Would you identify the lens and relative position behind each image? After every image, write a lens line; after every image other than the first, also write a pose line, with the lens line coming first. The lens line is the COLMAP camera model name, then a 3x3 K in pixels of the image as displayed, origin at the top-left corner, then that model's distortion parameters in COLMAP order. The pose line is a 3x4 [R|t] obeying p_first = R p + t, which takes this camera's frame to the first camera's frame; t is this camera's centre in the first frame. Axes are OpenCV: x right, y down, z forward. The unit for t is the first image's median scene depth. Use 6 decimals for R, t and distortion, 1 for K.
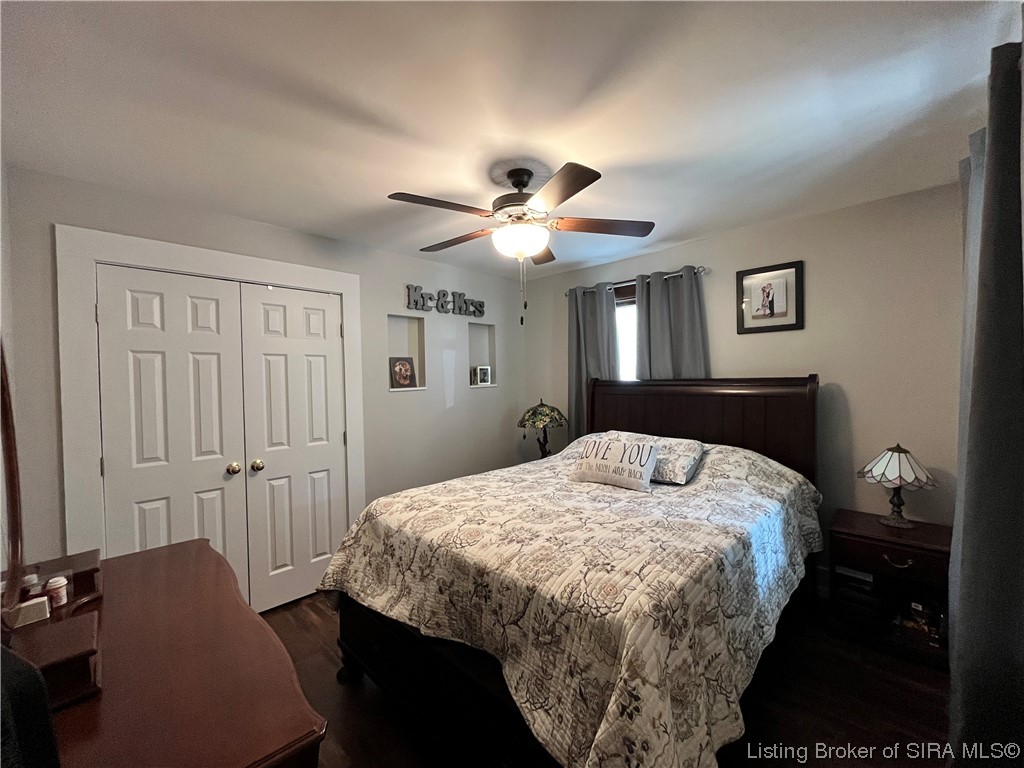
lens RADIAL K [[427.4, 0, 512.0], [0, 427.4, 384.0], [0, 0, 1]] dist [-0.002312, -0.000027]
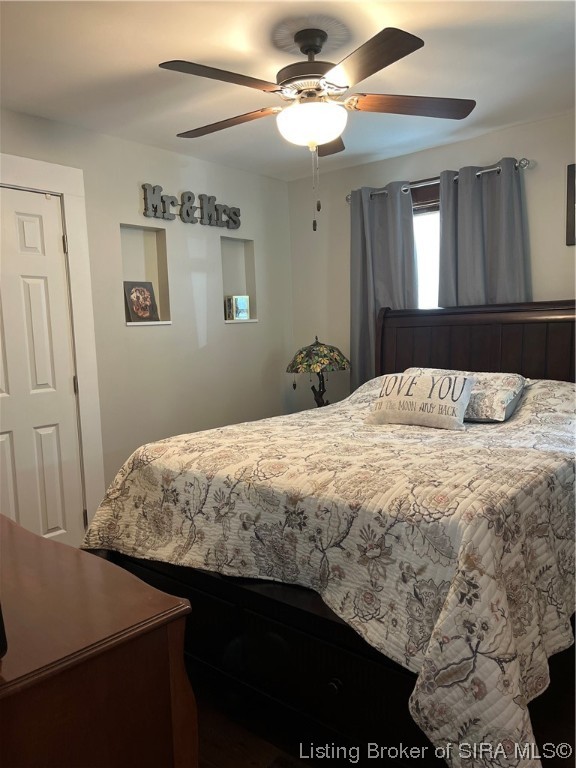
lens RADIAL K [[595.1, 0, 288.0], [0, 595.1, 384.0], [0, 0, 1]] dist [0.032973, -0.007448]
pose [[0.997683, -0.021323, 0.064606, -0.109882], [0.015886, 0.996378, 0.083535, 0.060231], [-0.066153, -0.082315, 0.994408, -0.164322]]
